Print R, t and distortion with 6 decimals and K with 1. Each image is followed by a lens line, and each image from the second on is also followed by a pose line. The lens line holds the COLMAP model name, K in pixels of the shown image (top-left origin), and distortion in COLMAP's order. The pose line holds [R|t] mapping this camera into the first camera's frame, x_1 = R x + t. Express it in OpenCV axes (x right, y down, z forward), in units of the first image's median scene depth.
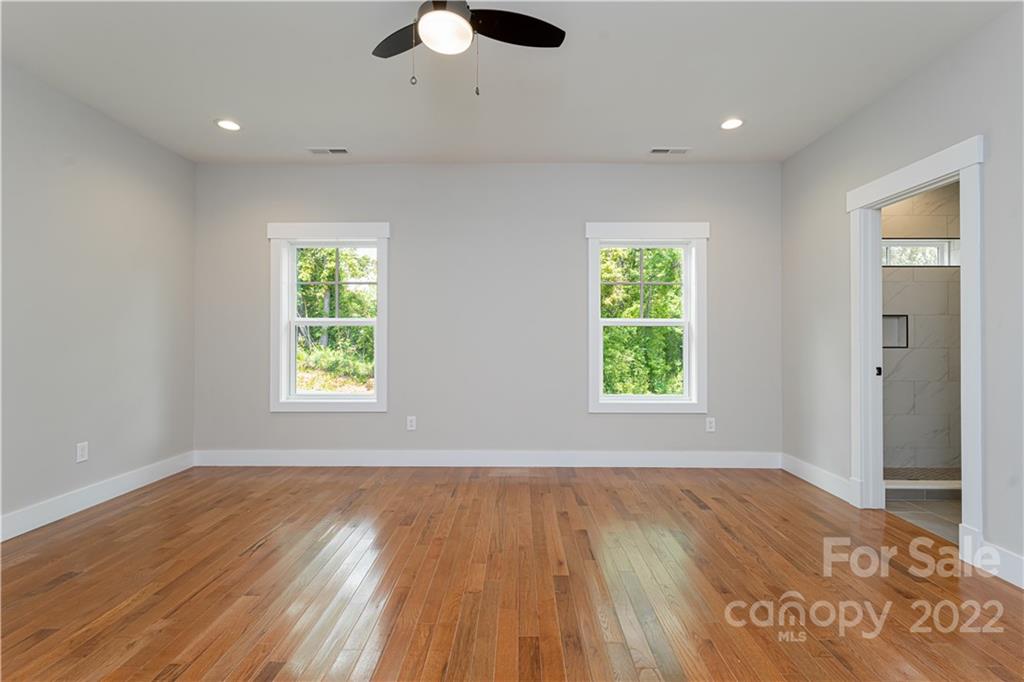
lens RADIAL K [[486.4, 0, 512.0], [0, 486.4, 341.0], [0, 0, 1]] dist [0.000772, 0.000209]
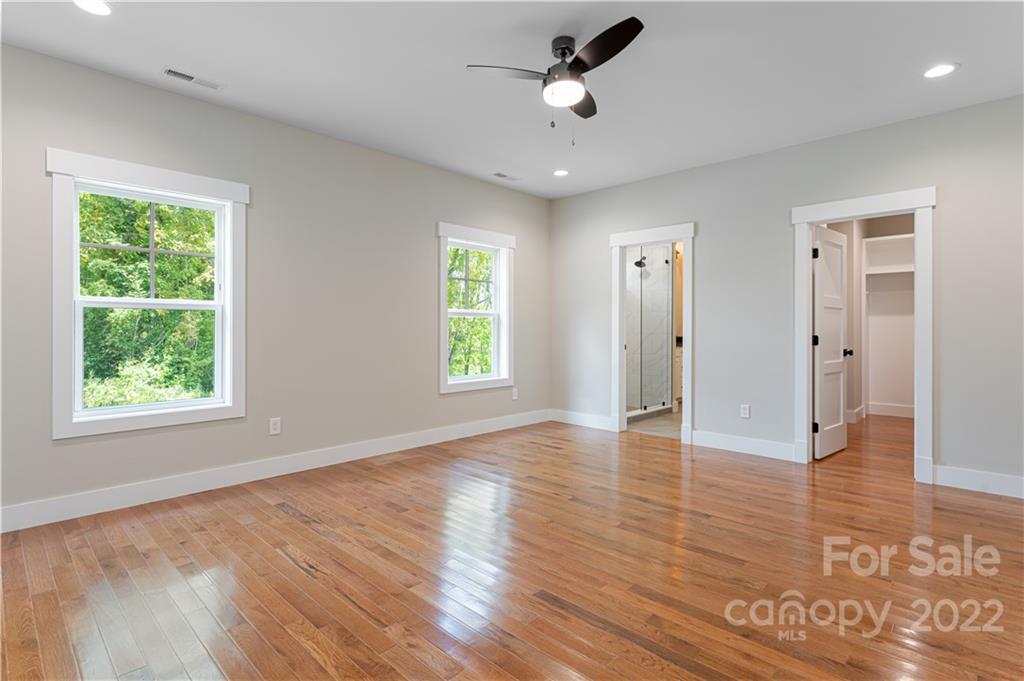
lens RADIAL K [[534.8, 0, 512.0], [0, 534.8, 340.5], [0, 0, 1]] dist [0.002740, 0.000596]
pose [[0.658279, -0.017831, 0.752563, -0.655541], [0.001938, 0.999756, 0.021993, -0.000650], [-0.752771, -0.013019, 0.658153, 0.073635]]
